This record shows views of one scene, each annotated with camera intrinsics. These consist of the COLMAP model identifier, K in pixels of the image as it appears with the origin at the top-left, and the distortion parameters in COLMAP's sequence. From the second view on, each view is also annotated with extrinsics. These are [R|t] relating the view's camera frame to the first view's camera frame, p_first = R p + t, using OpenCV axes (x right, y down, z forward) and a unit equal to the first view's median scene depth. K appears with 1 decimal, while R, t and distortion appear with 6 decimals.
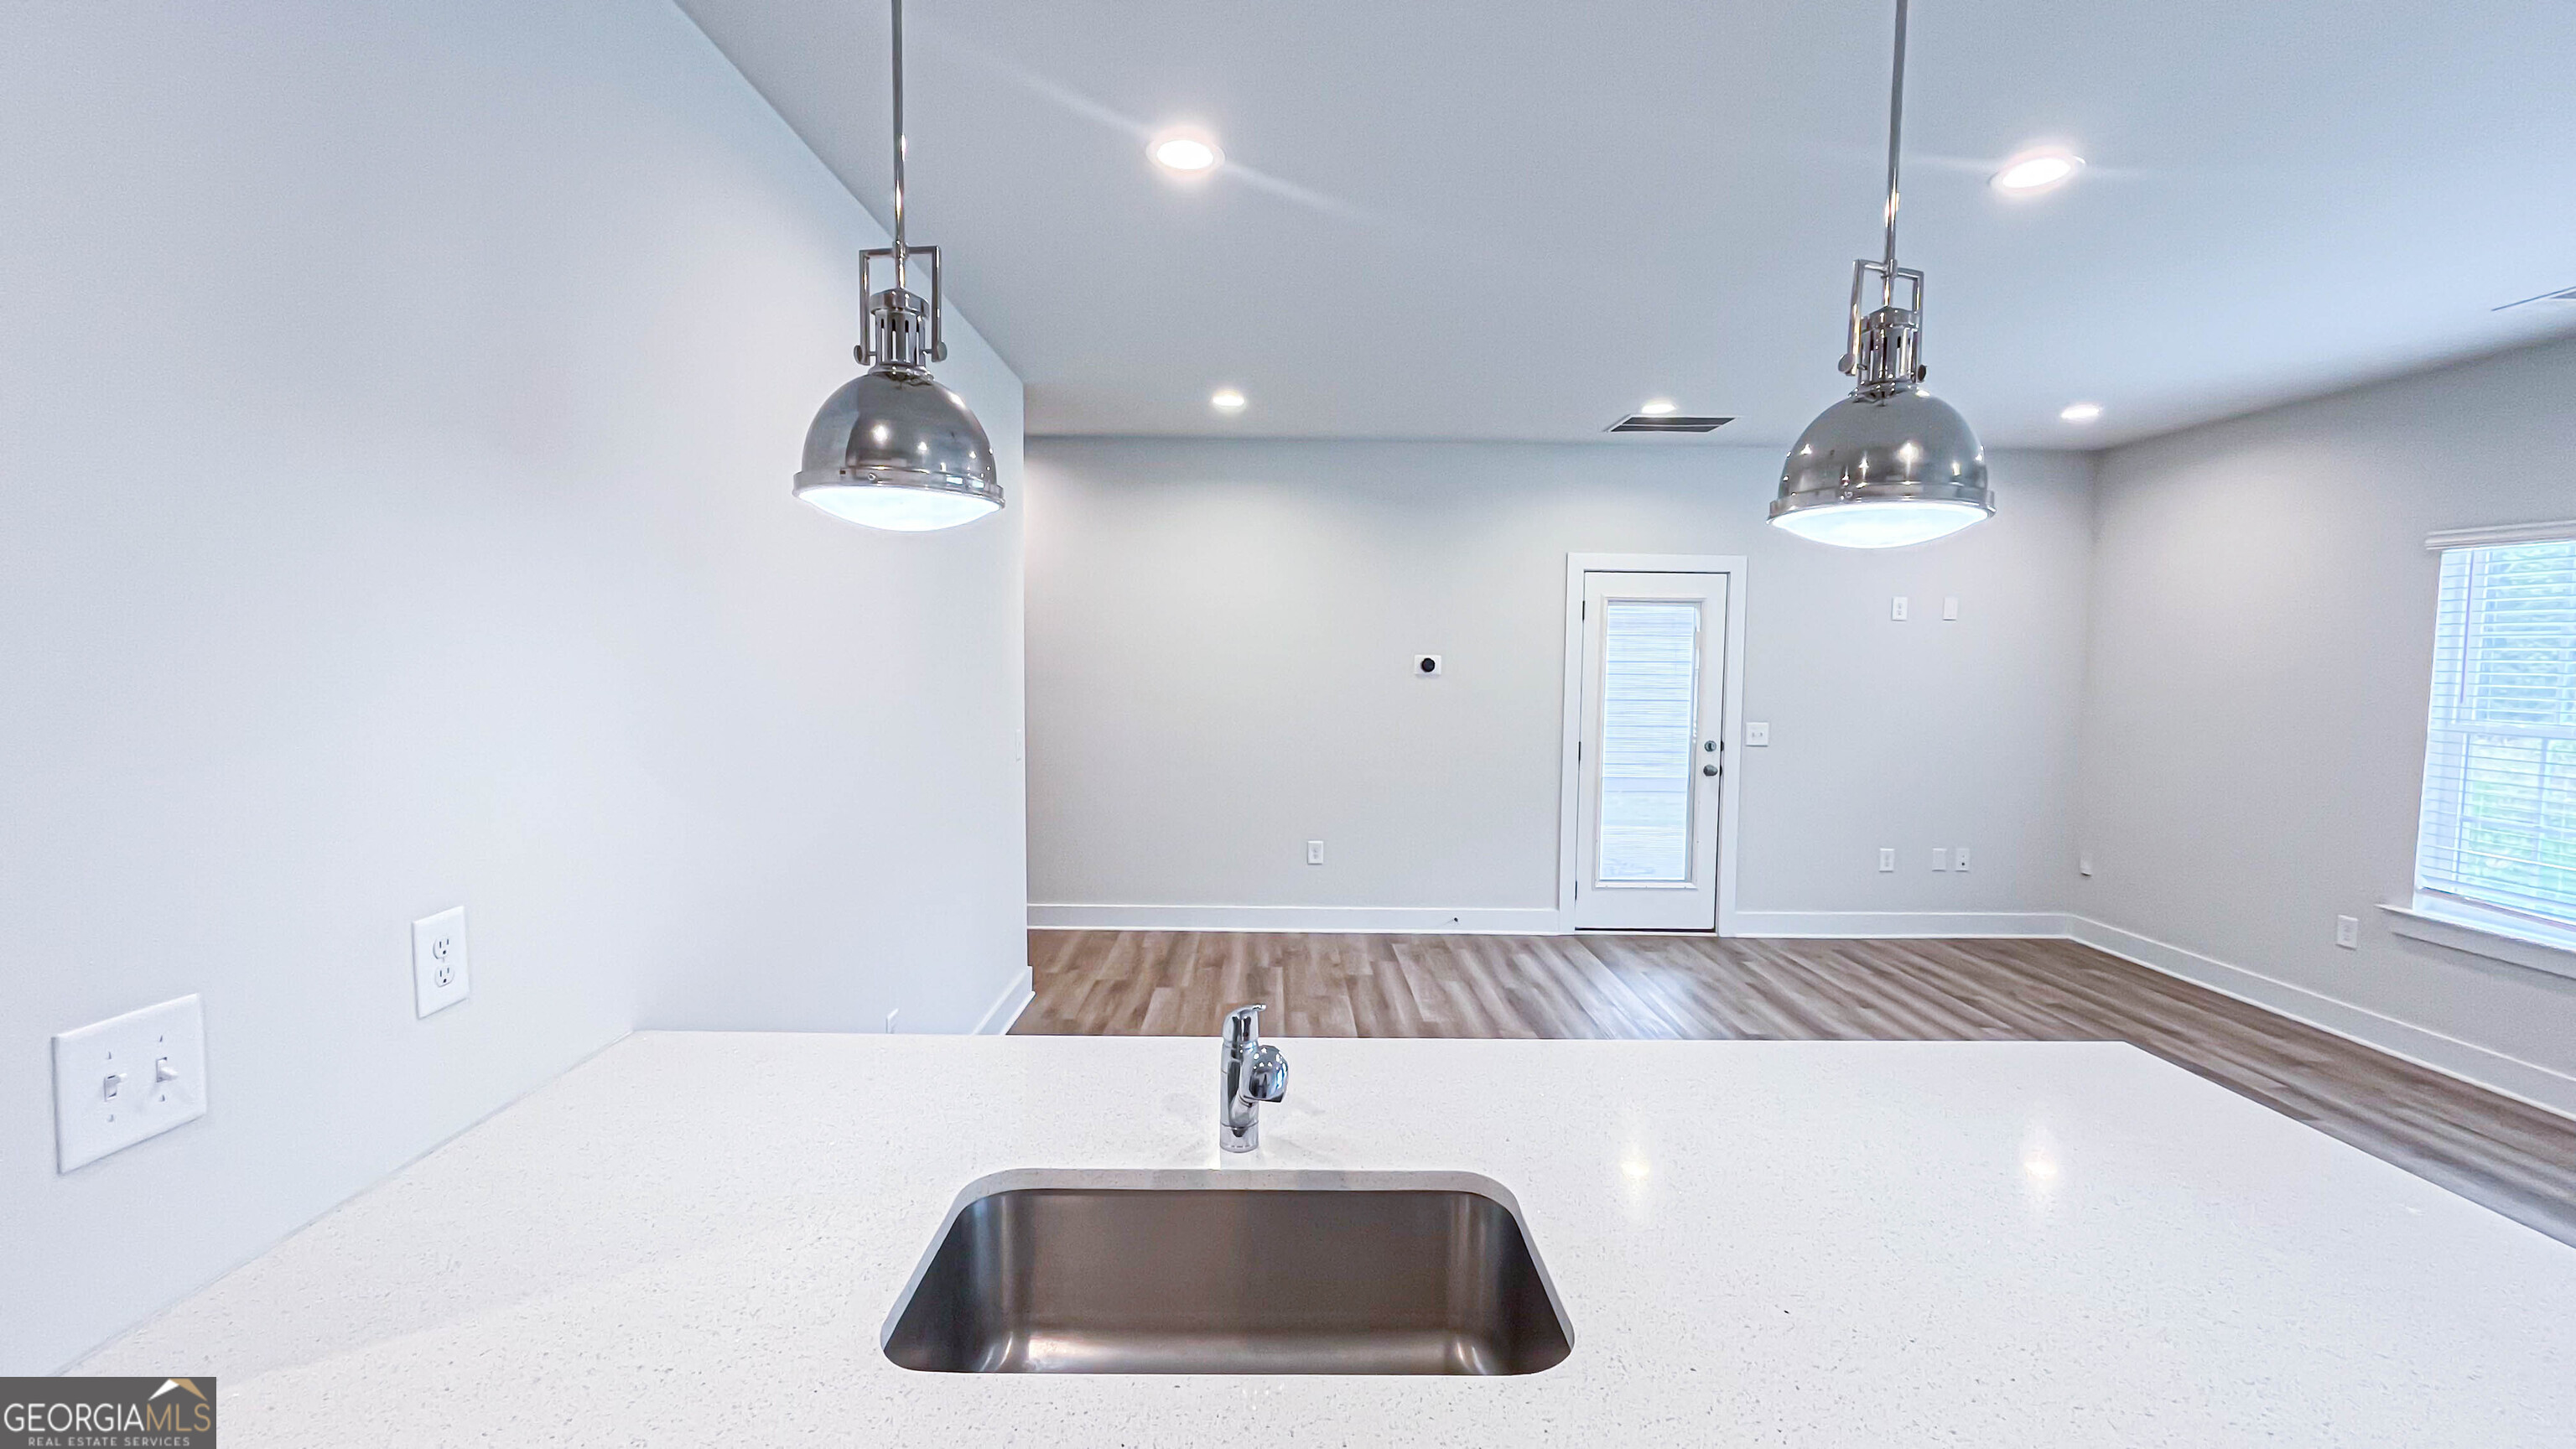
lens RADIAL K [[1050.3, 0, 1283.5], [0, 1050.3, 714.4], [0, 0, 1]] dist [-0.000976, -0.000434]
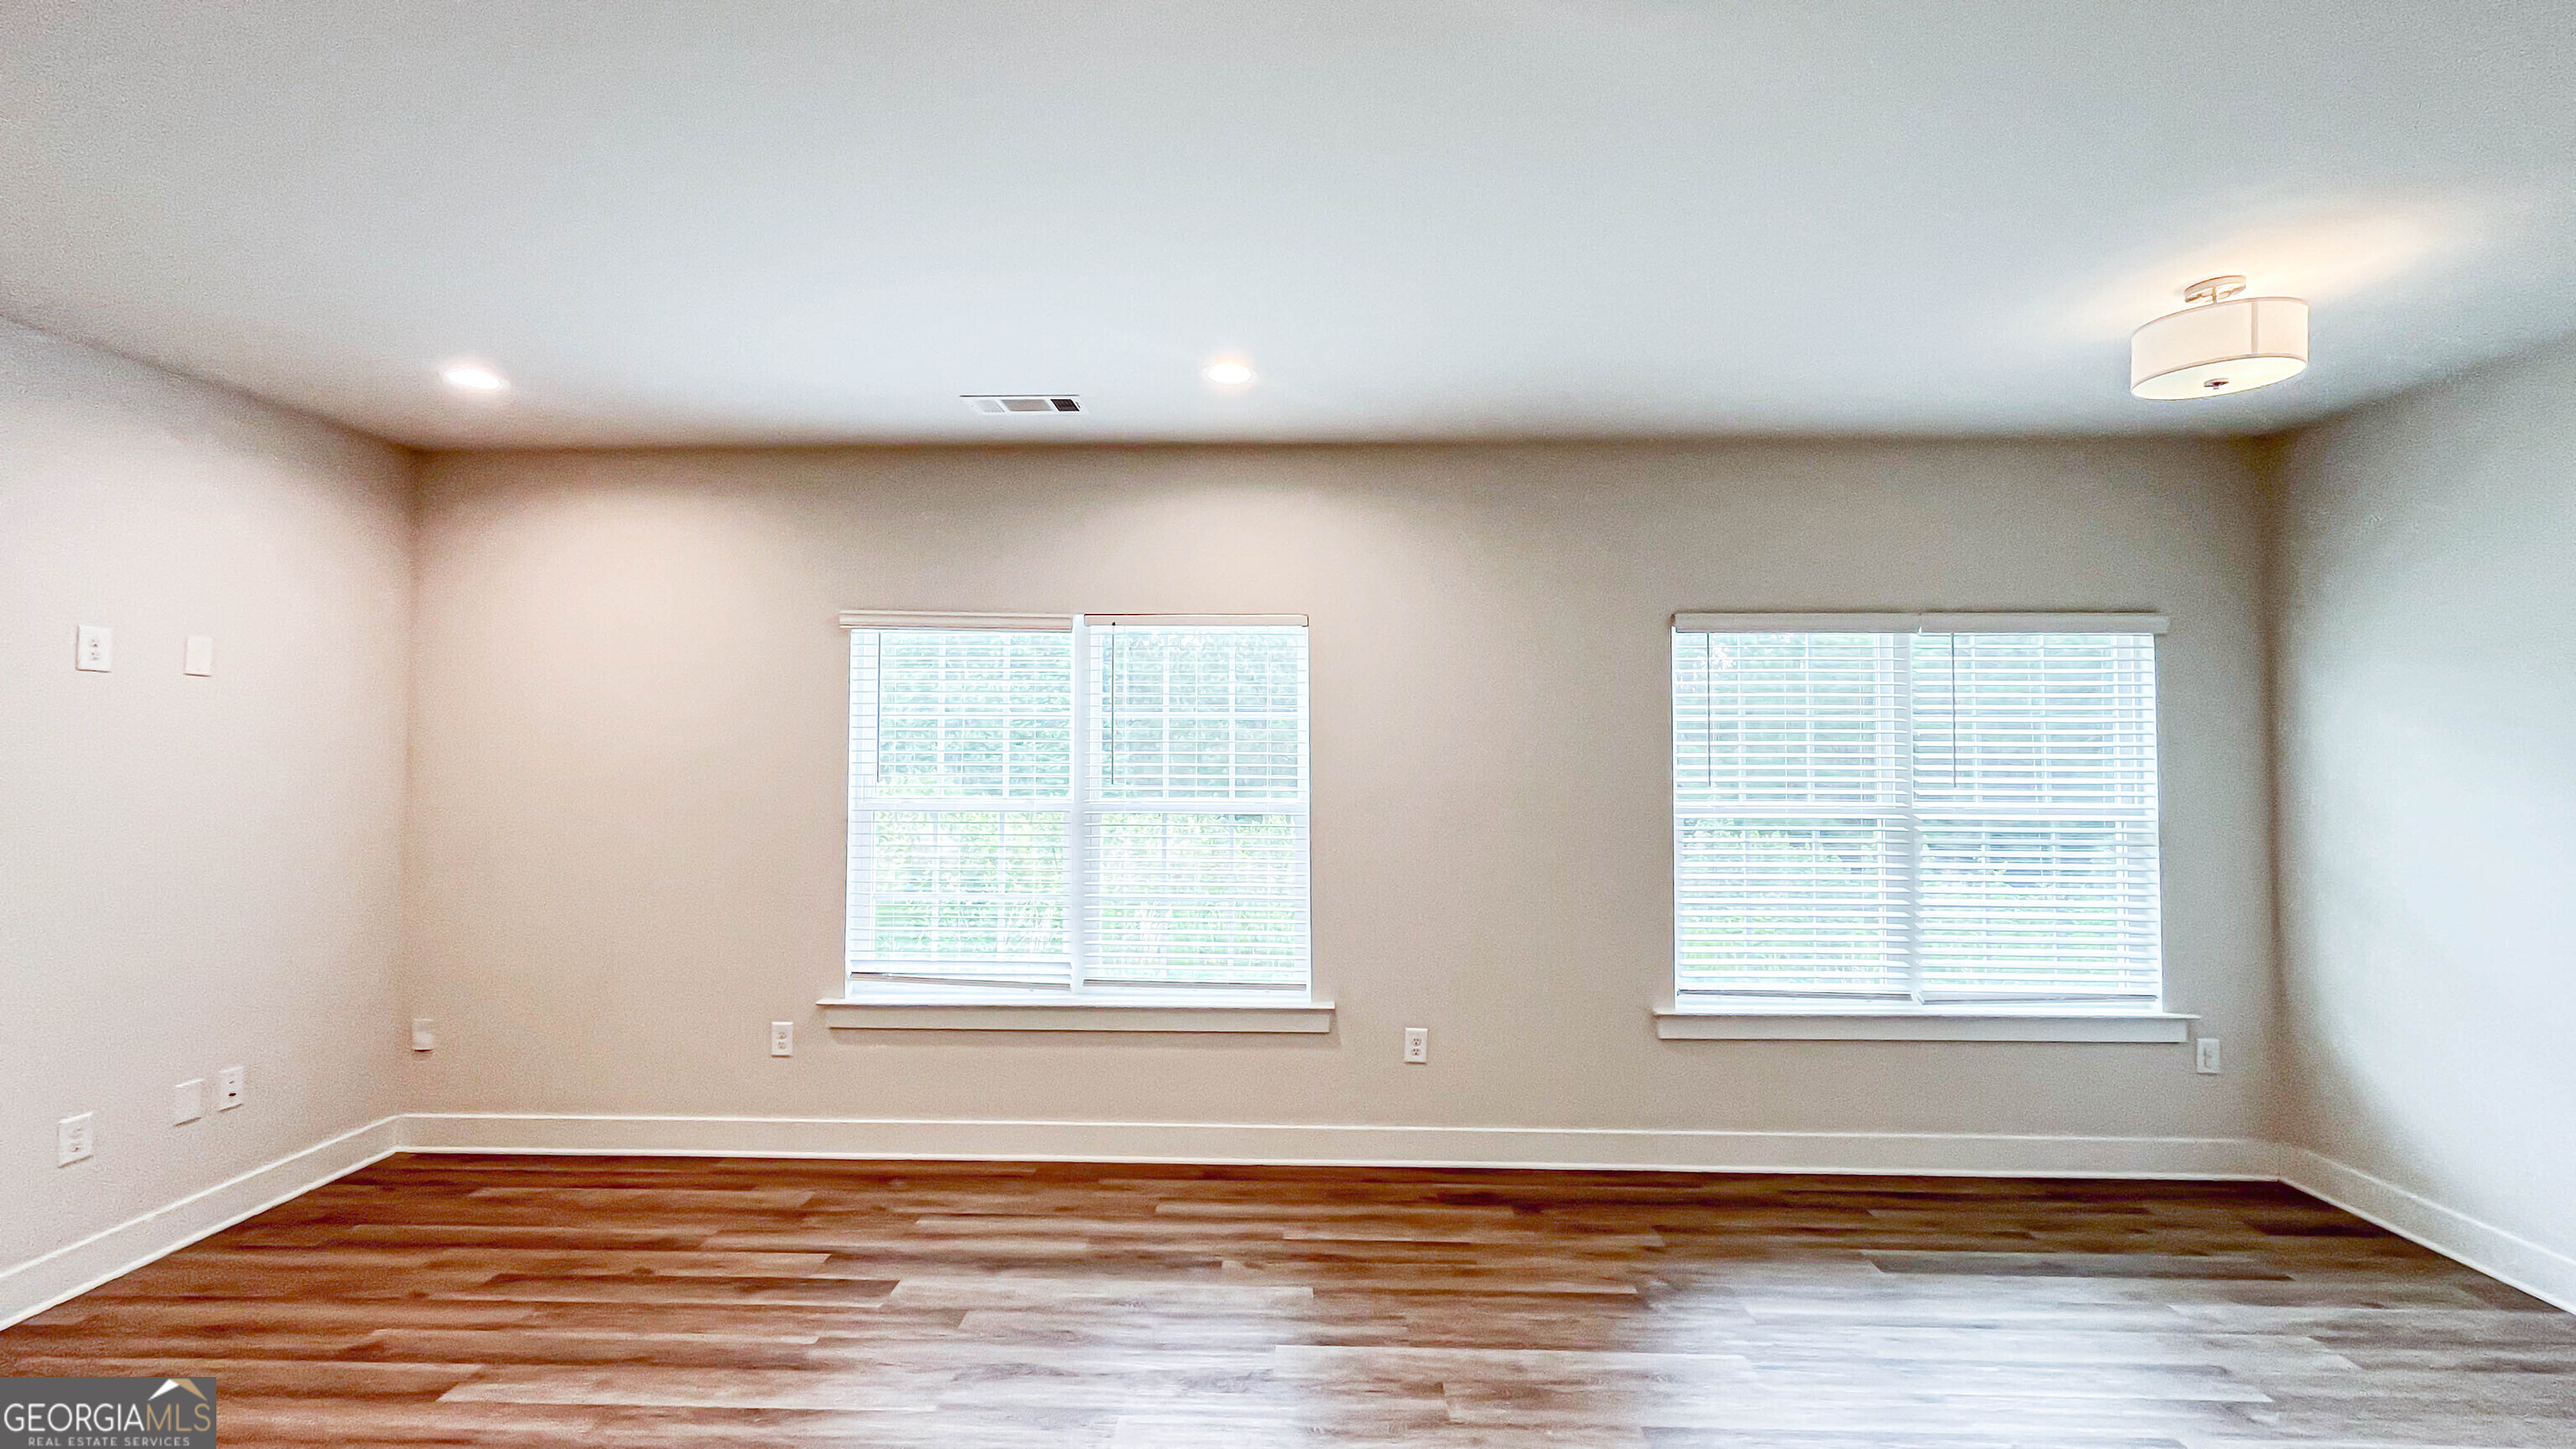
lens RADIAL K [[1050.3, 0, 1282.7], [0, 1050.3, 713.1], [0, 0, 1]] dist [-0.000976, -0.000434]
pose [[0.045016, 0.019726, 0.998791, 0.105268], [0.058680, 0.998026, -0.022356, -0.024947], [-0.997261, 0.059616, 0.043770, 0.448564]]
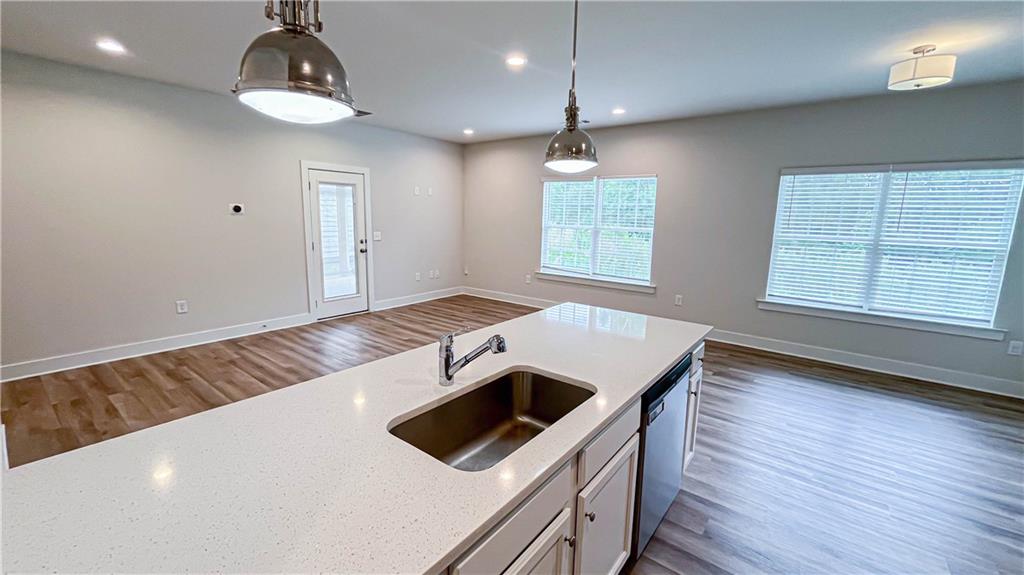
lens RADIAL K [[417.5, 0, 511.5], [0, 417.5, 282.5], [0, 0, 1]] dist [-0.000976, -0.000434]
pose [[0.623994, -0.124927, 0.771379, -0.205442], [0.032662, 0.990445, 0.133984, 0.005184], [-0.780746, -0.058410, 0.622112, 0.064358]]
